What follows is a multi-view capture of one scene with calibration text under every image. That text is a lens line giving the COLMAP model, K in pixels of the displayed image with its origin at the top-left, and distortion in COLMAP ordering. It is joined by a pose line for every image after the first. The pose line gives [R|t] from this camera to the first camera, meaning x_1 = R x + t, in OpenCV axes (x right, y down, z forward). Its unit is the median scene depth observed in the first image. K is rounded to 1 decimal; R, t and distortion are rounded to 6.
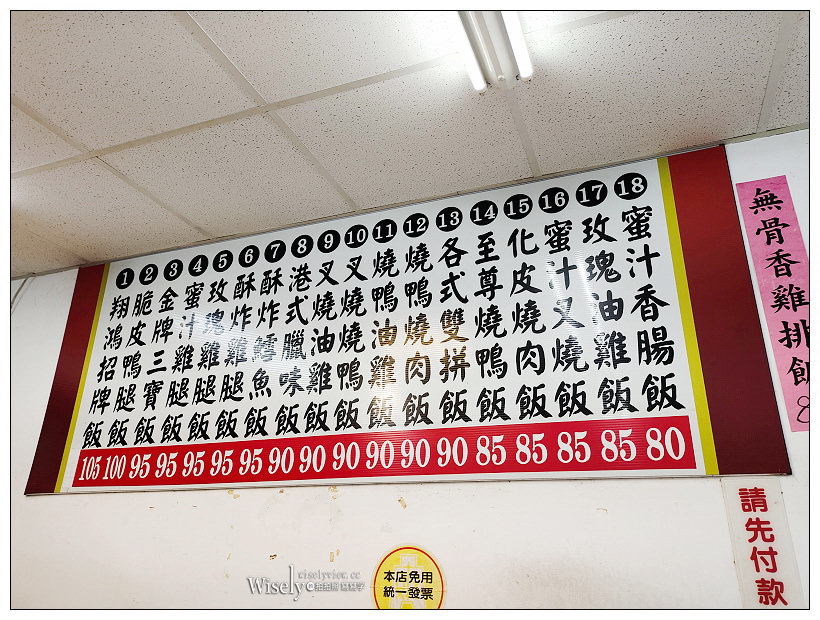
lens RADIAL K [[628.8, 0, 410.0], [0, 628.8, 310.0], [0, 0, 1]] dist [0.029421, -0.003079]
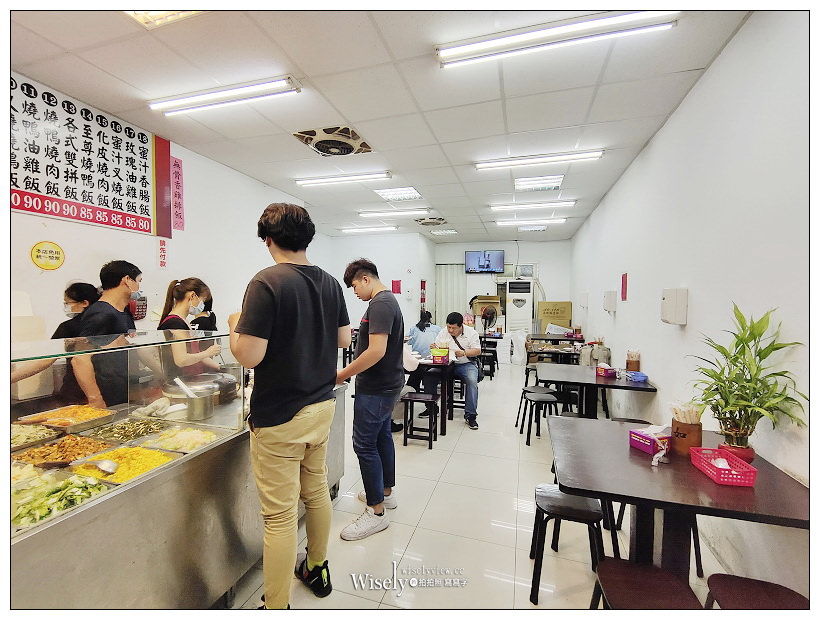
lens RADIAL K [[402.4, 0, 410.0], [0, 402.4, 310.0], [0, 0, 1]] dist [0.002618, 0.000202]
pose [[-0.054356, -0.039348, 0.997746, -1.661861], [-0.383266, 0.923507, 0.015540, 0.039614], [-0.922037, -0.381557, -0.065278, -0.346799]]
